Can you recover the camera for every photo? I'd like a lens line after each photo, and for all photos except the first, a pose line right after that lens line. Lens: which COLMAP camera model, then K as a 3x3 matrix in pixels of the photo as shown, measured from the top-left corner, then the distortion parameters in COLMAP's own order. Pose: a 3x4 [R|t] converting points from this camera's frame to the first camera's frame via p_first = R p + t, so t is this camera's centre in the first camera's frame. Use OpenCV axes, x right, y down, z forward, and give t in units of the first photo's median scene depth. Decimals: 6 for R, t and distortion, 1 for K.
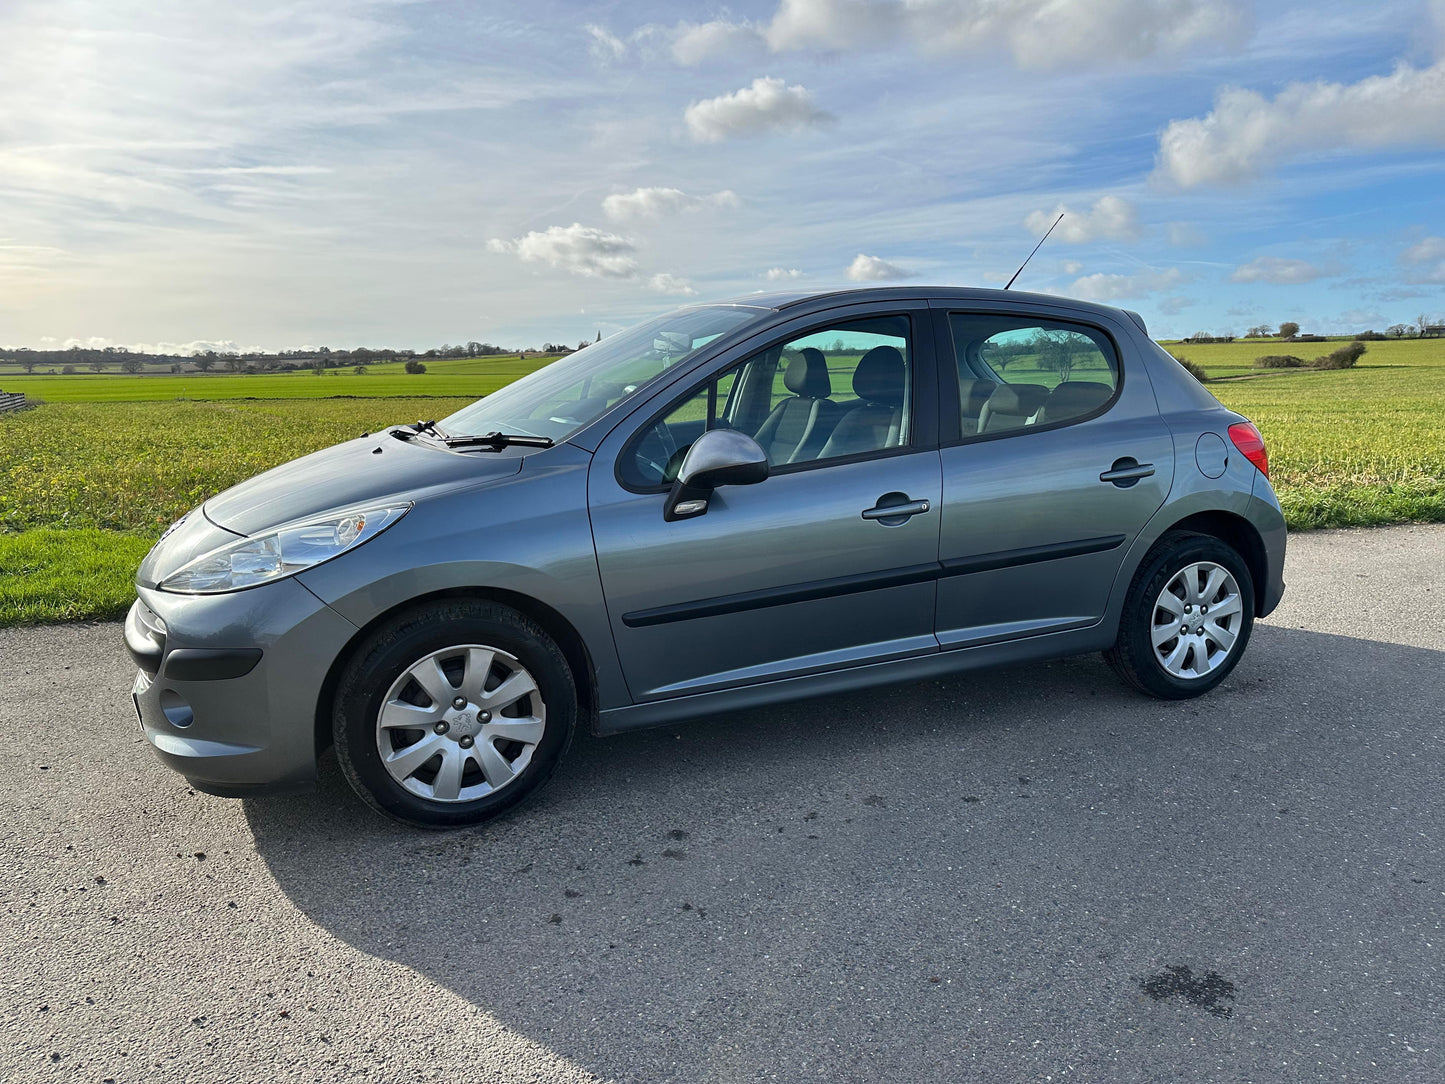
lens RADIAL K [[1022.3, 0, 724.2], [0, 1022.3, 566.2], [0, 0, 1]] dist [0.043876, -0.058463]
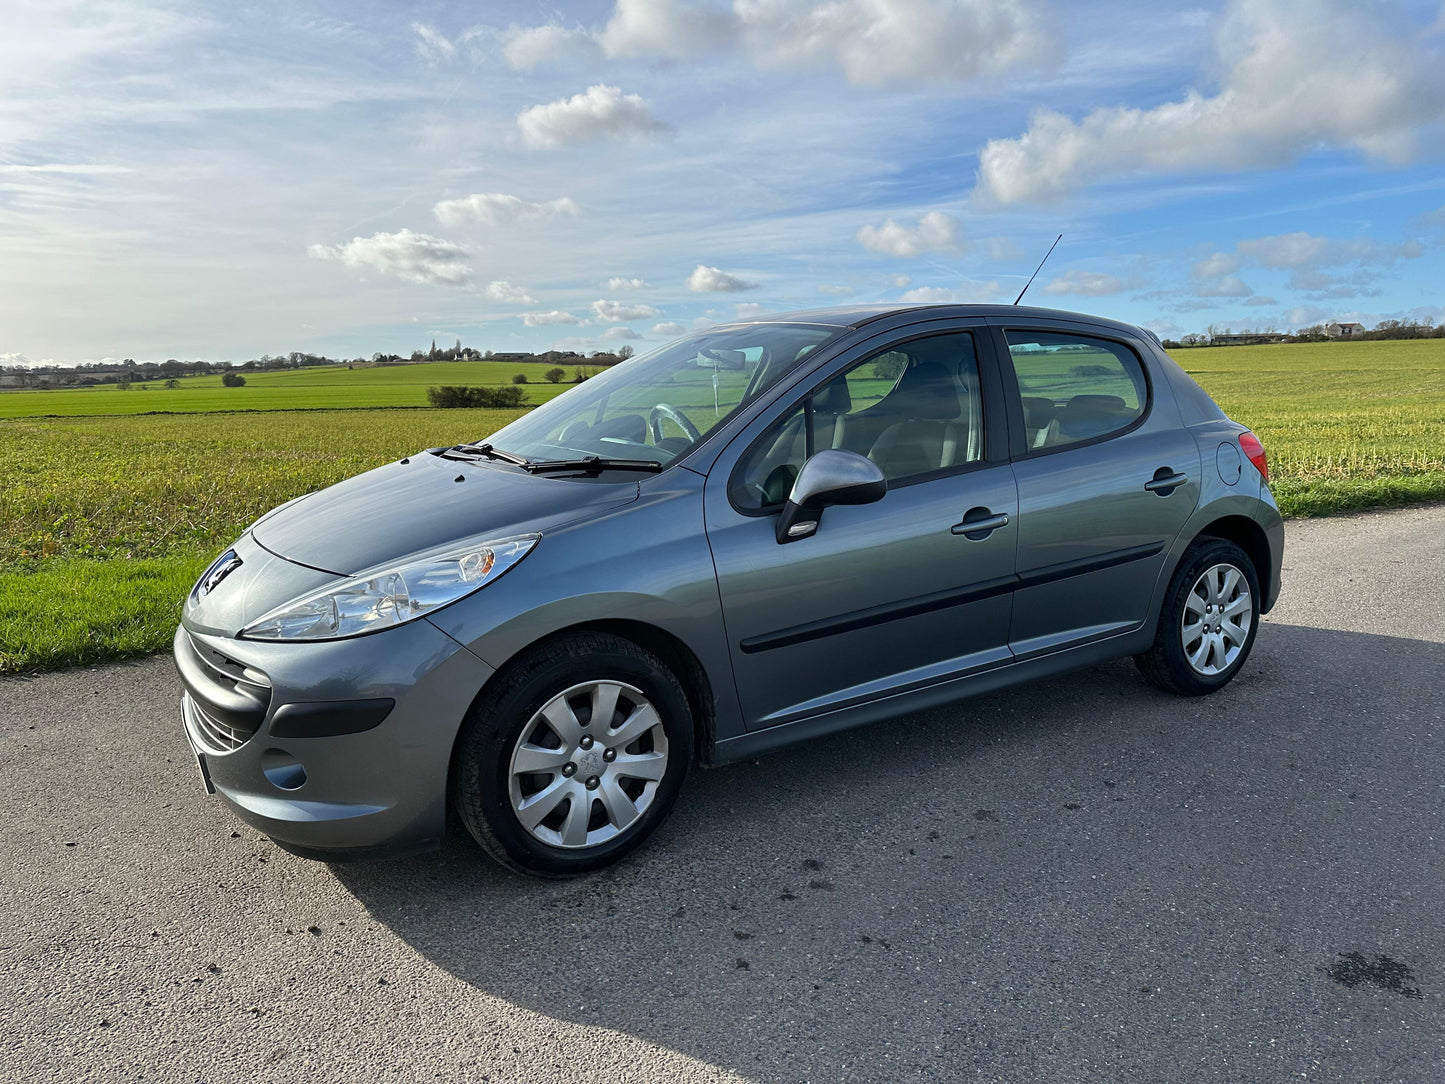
lens RADIAL K [[1022.3, 0, 729.9], [0, 1022.3, 571.6], [0, 0, 1]] dist [0.043876, -0.058463]
pose [[0.987514, -0.036354, 0.153276, -0.179490], [0.036999, 0.999314, -0.001356, -0.012366], [-0.153122, 0.007010, 0.988182, 0.029975]]
